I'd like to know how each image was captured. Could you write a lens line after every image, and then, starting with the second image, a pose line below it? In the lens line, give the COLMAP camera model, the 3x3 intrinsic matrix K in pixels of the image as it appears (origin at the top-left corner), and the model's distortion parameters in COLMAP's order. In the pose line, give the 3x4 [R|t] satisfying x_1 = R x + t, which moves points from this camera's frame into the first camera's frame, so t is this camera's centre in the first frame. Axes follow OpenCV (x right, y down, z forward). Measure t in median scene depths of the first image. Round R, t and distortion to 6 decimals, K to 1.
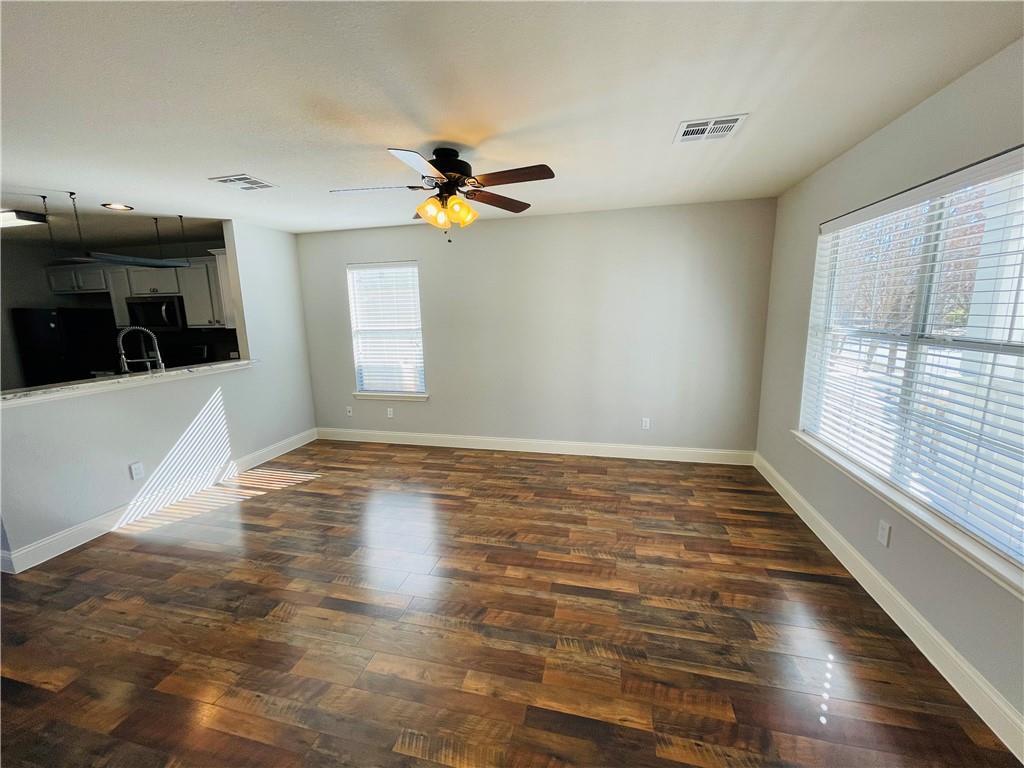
lens RADIAL K [[412.8, 0, 507.5], [0, 412.8, 379.0], [0, 0, 1]] dist [-0.003824, 0.002110]
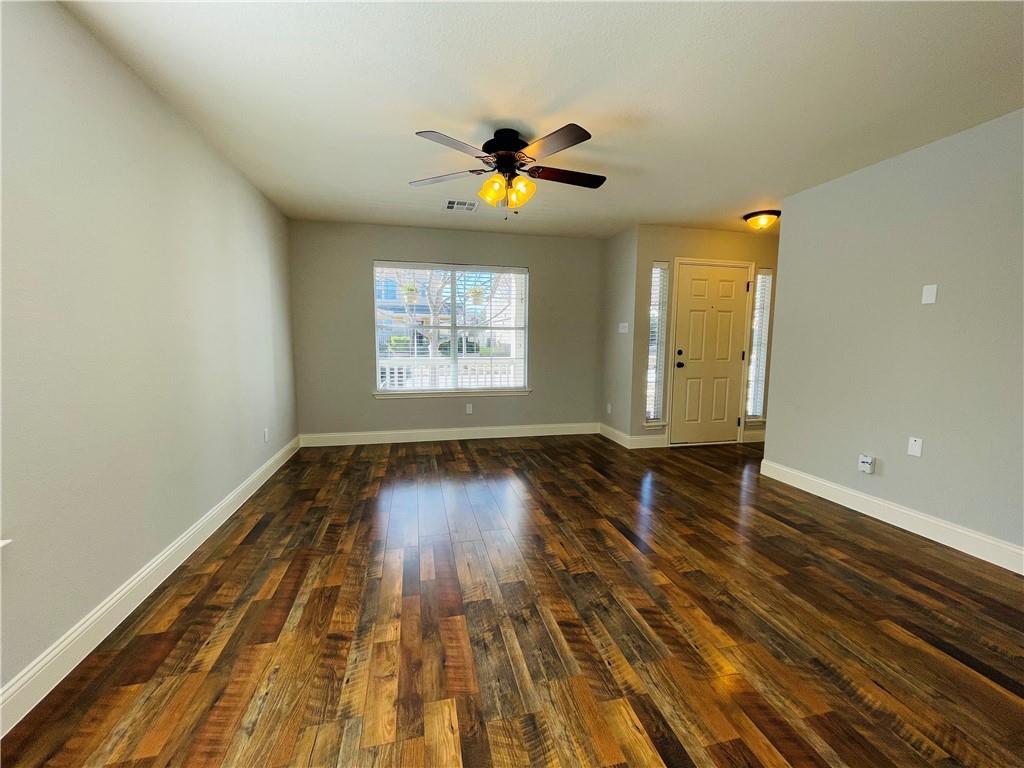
lens RADIAL K [[412.8, 0, 507.4], [0, 412.8, 381.2], [0, 0, 1]] dist [-0.003824, 0.002110]
pose [[-0.447387, -0.074490, 0.891233, -0.911570], [0.152047, 0.975683, 0.157874, -0.085407], [-0.881321, 0.206140, -0.425182, 1.278377]]
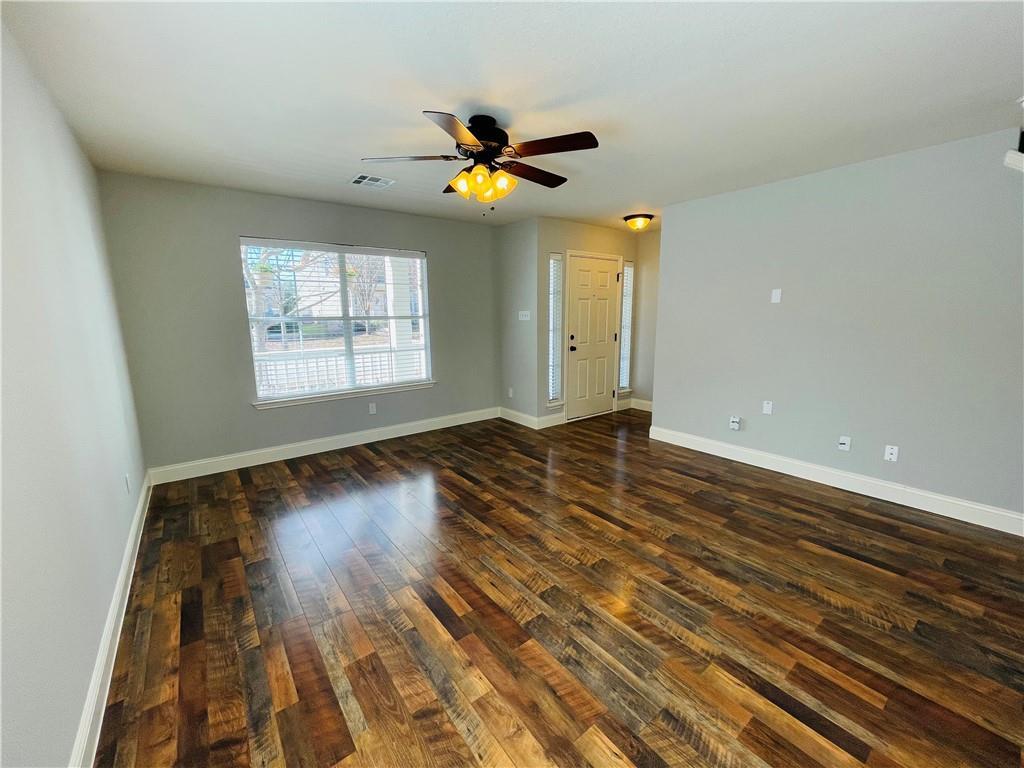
lens RADIAL K [[412.8, 0, 507.3], [0, 412.8, 381.1], [0, 0, 1]] dist [-0.003824, 0.002110]
pose [[-0.777770, -0.077647, 0.623735, -0.677070], [0.130112, 0.950957, 0.280627, -0.192404], [-0.614935, 0.299419, -0.729523, 1.498942]]
